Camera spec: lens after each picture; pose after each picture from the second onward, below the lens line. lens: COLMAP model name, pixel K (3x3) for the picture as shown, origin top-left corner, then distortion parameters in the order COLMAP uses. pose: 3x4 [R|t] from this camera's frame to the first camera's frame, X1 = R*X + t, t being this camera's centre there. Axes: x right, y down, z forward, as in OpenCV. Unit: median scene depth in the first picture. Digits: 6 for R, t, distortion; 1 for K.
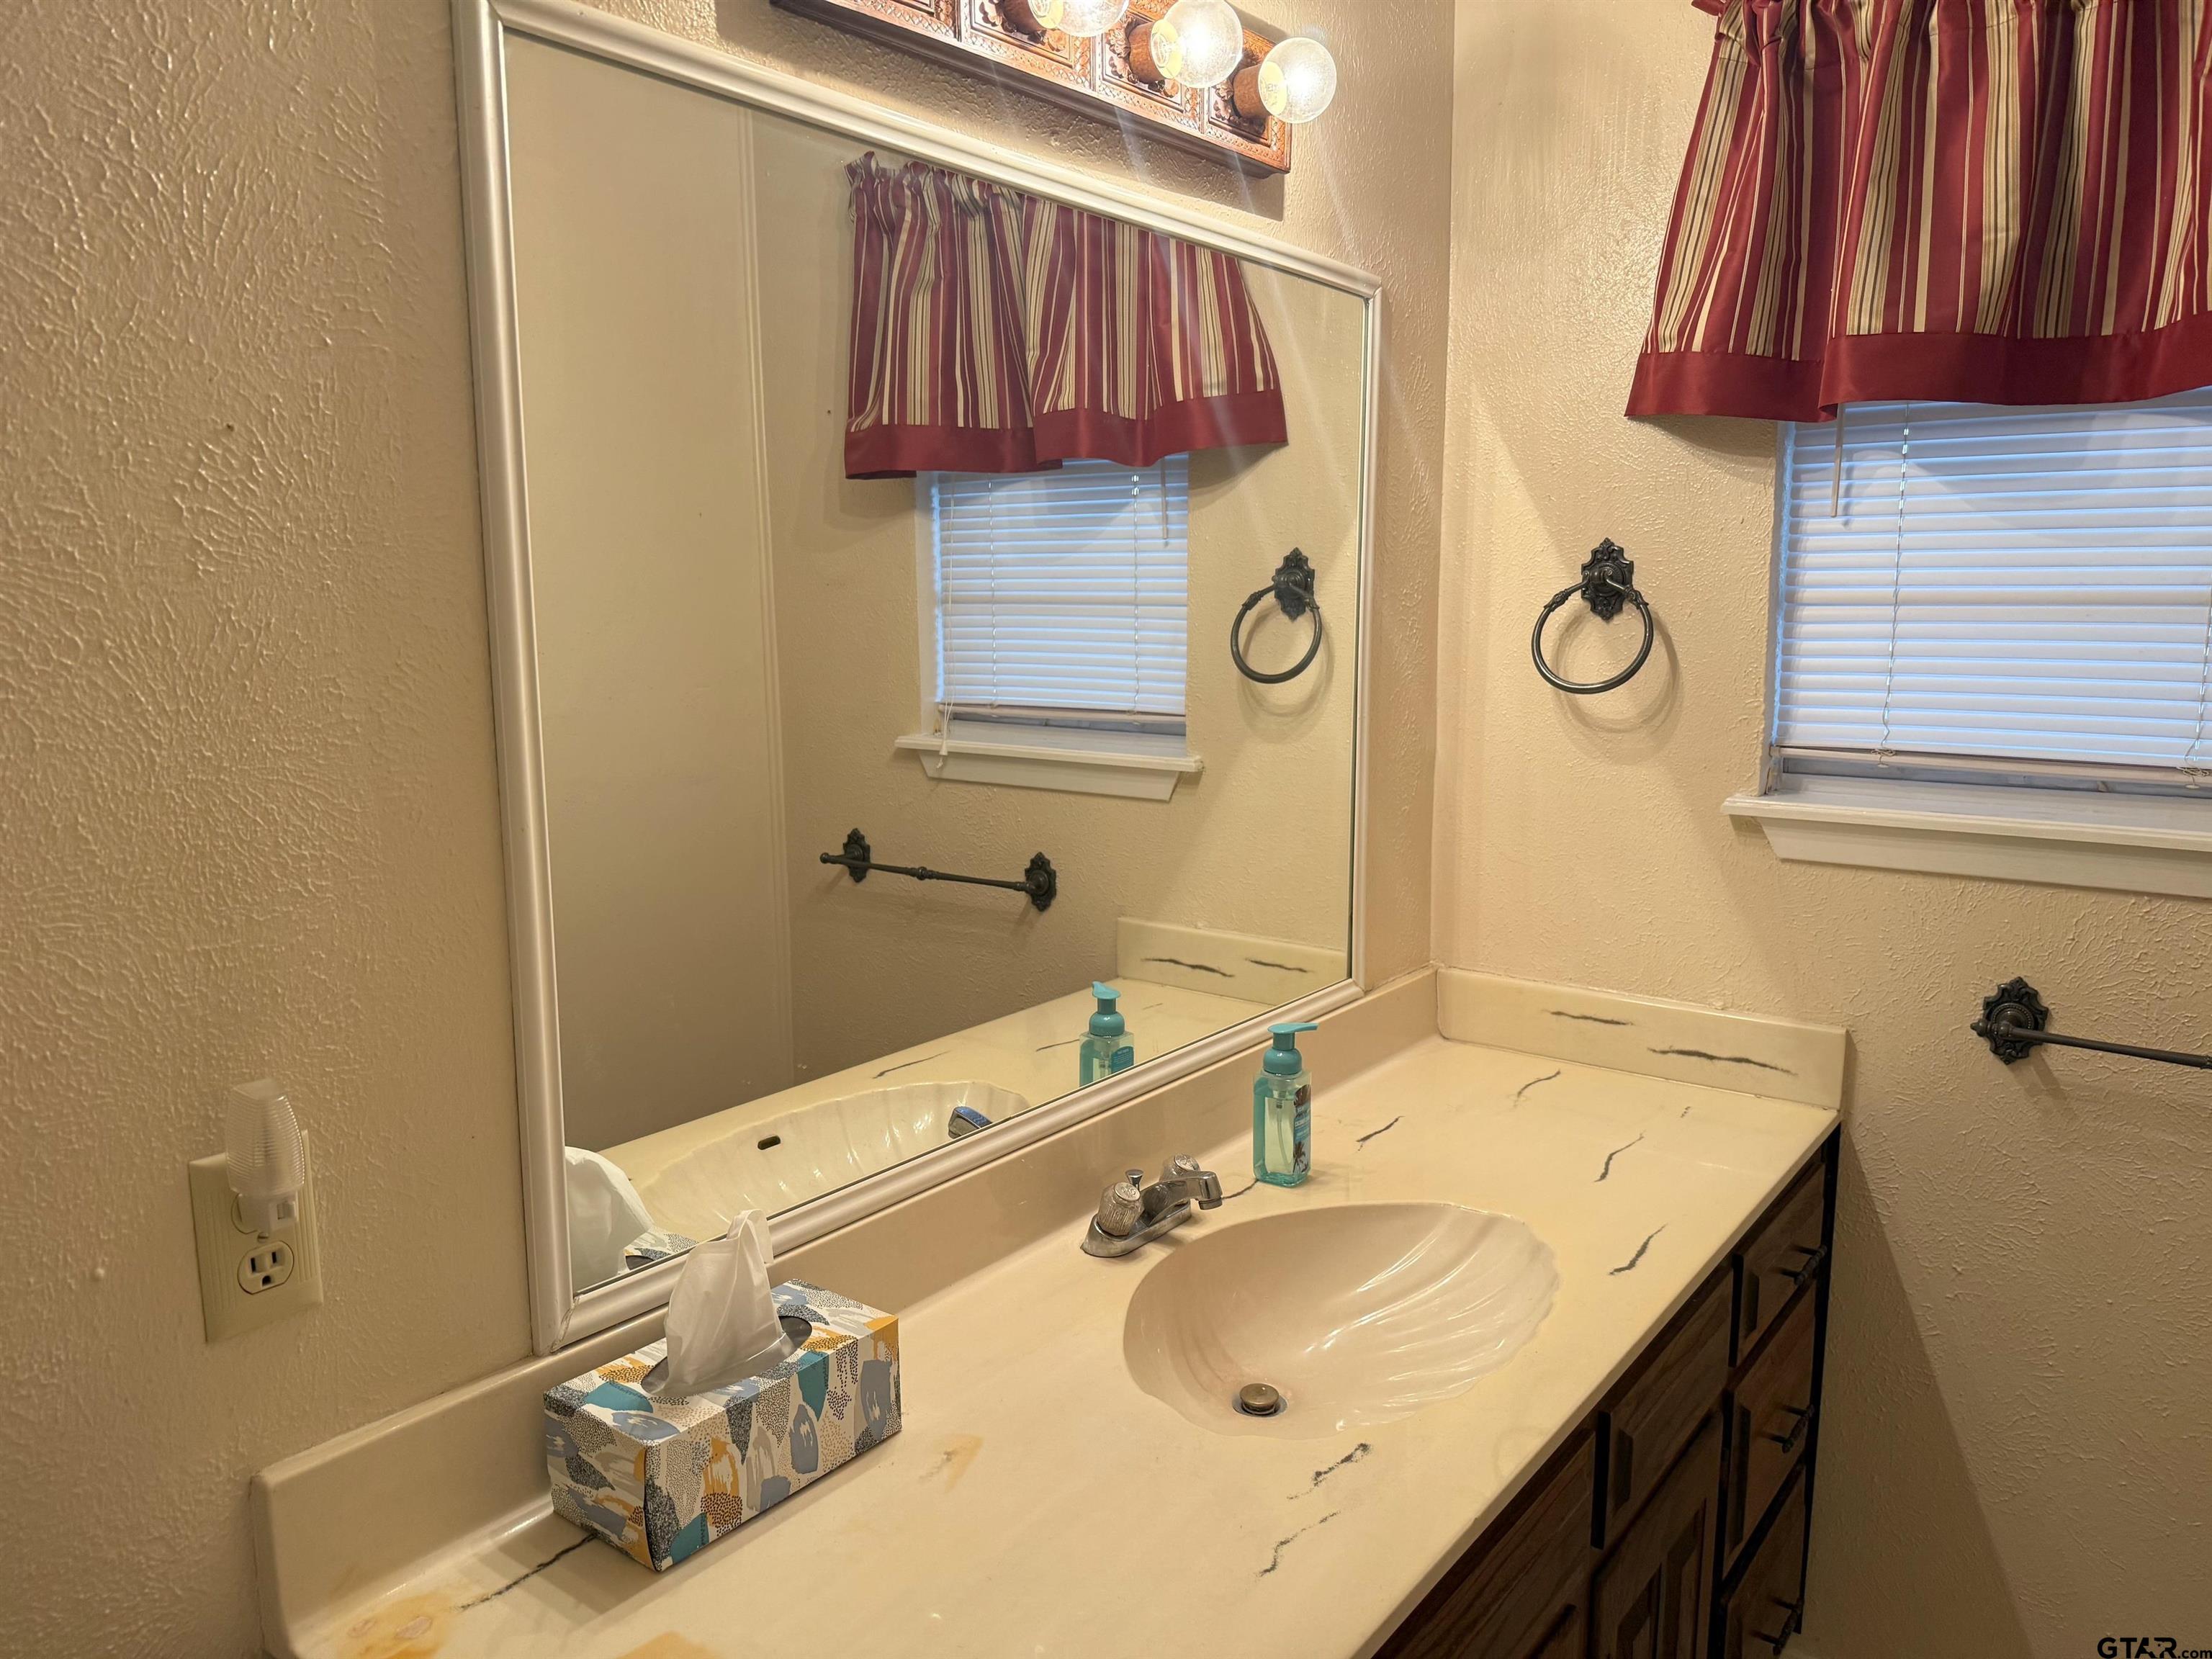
lens RADIAL K [[1514.9, 0, 1106.0], [0, 1514.9, 829.5], [0, 0, 1]] dist [0.008984, -0.027612]
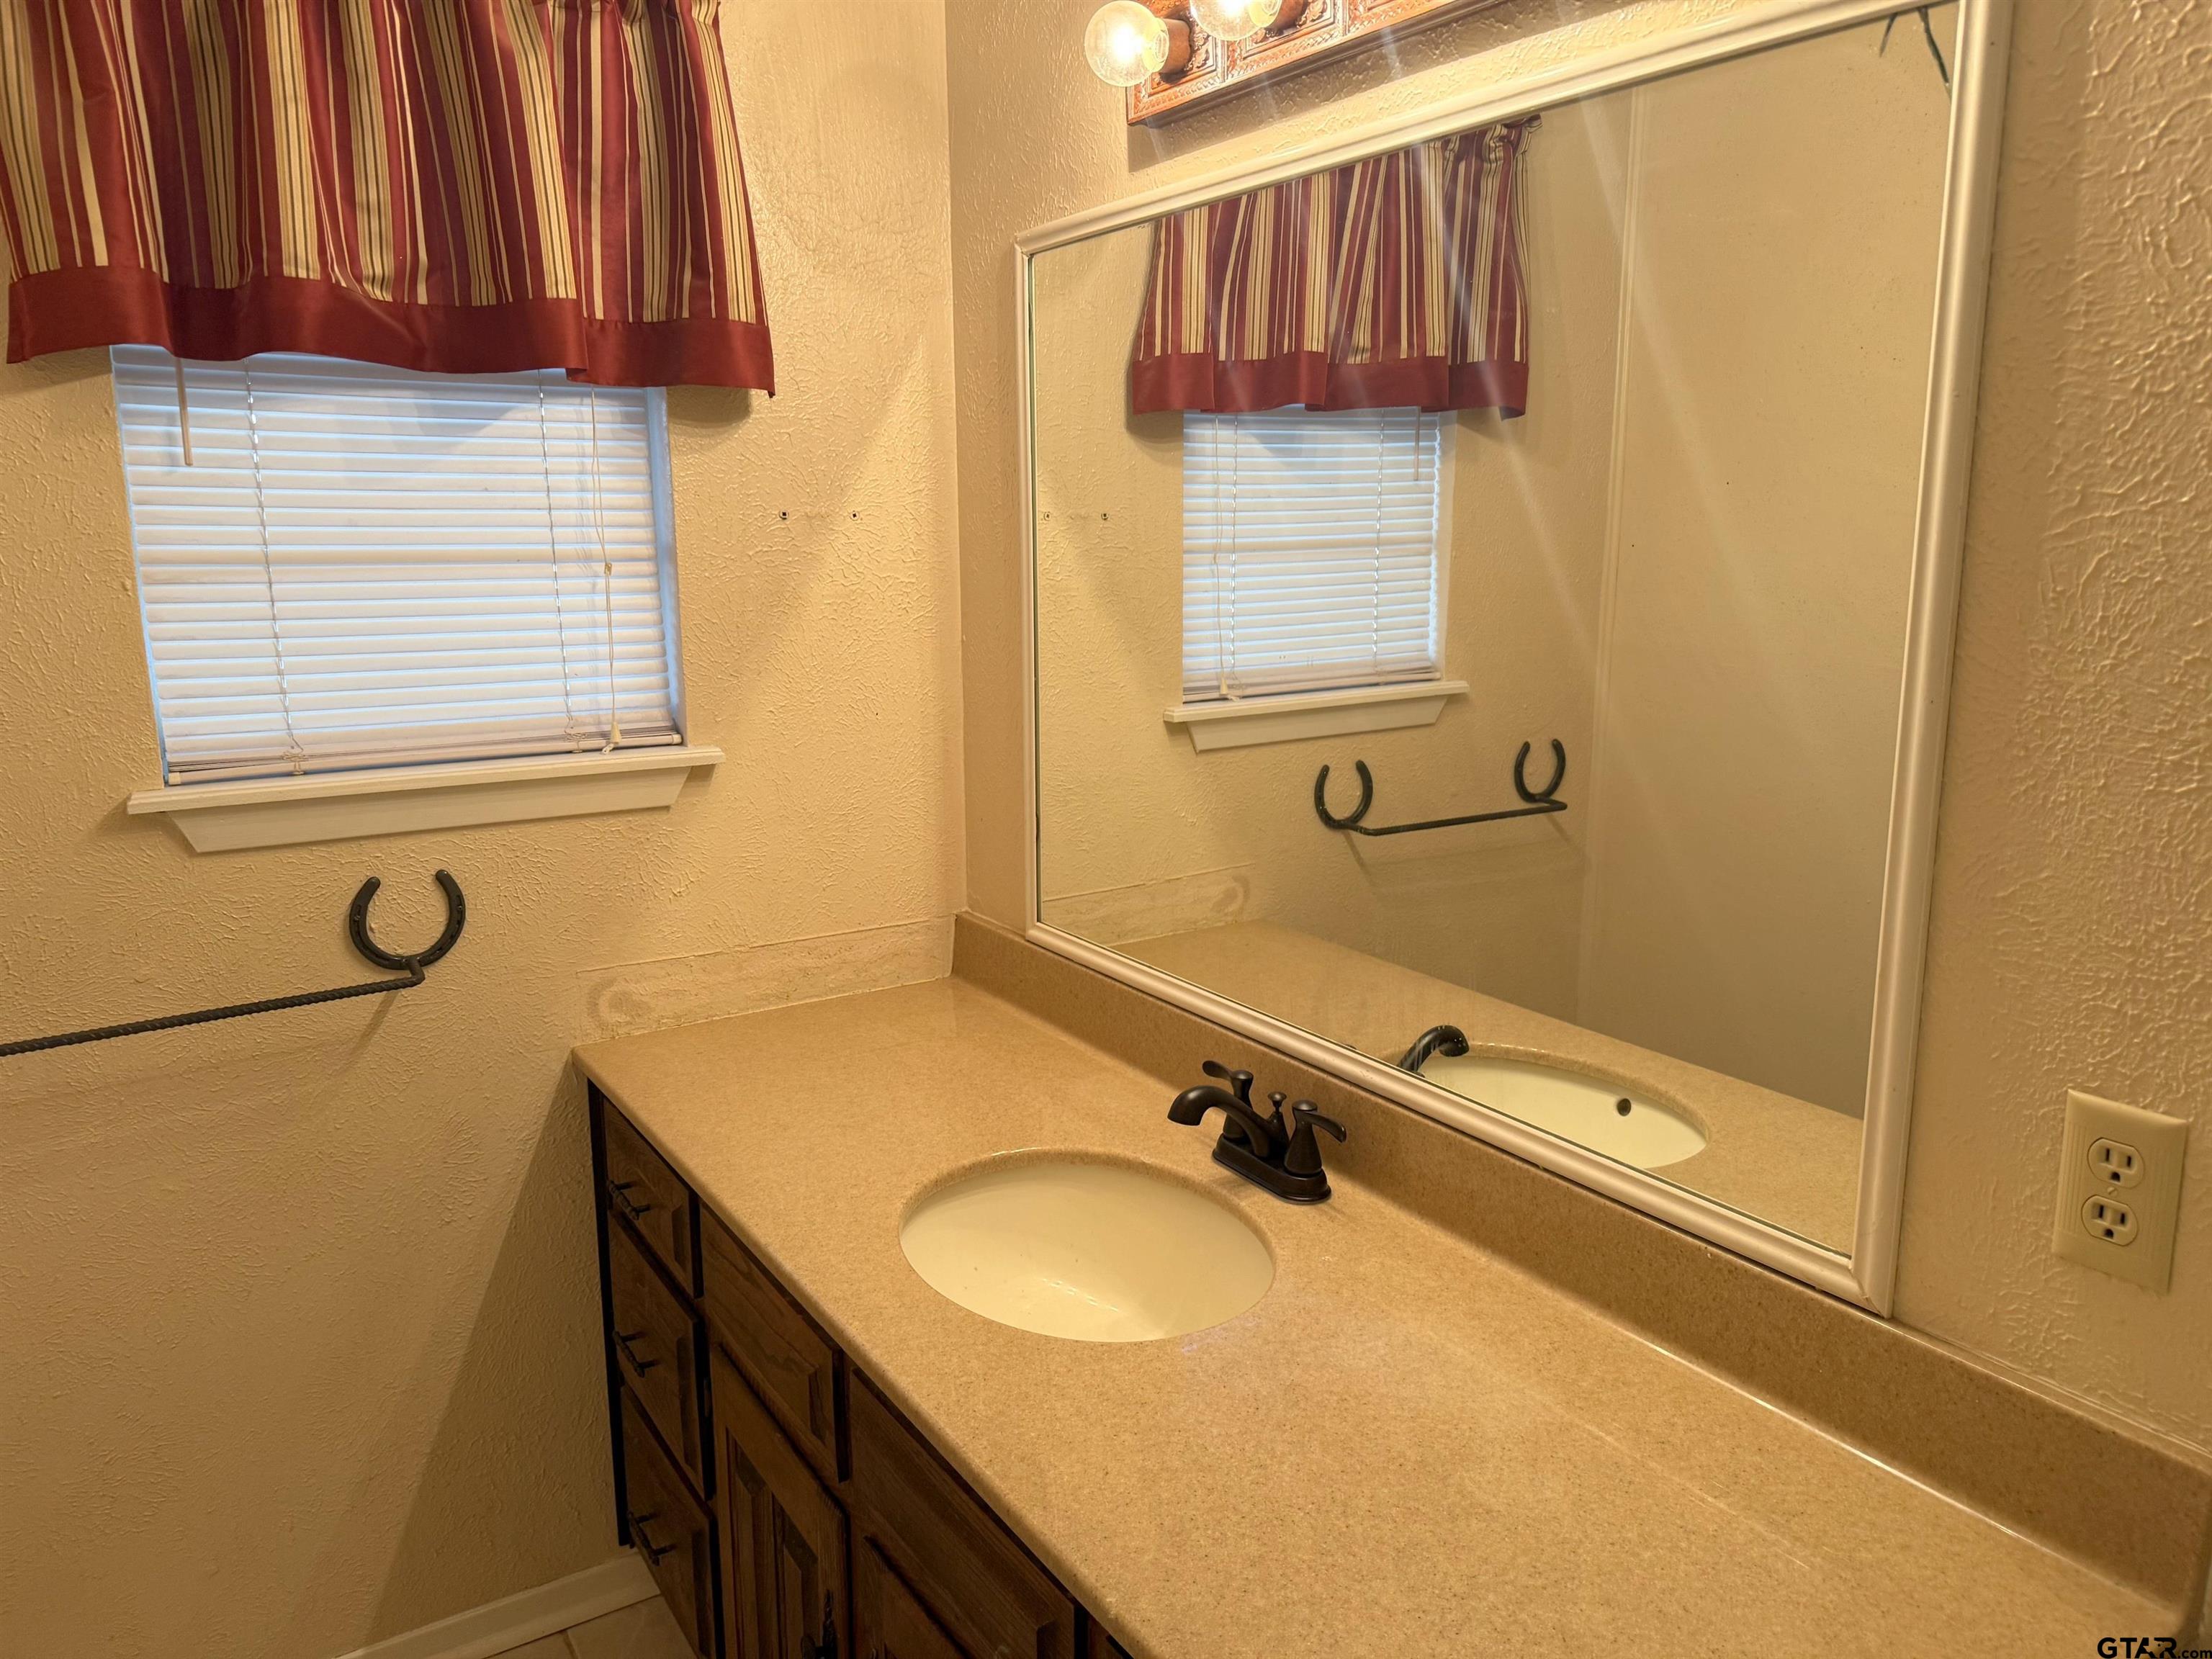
lens RADIAL K [[1514.9, 0, 1106.0], [0, 1514.9, 829.5], [0, 0, 1]] dist [0.008984, -0.027612]
pose [[0.321055, -0.171855, 0.931337, -0.641797], [0.156851, 0.979466, 0.126665, -0.073156], [-0.933981, 0.105414, 0.341418, 0.512099]]
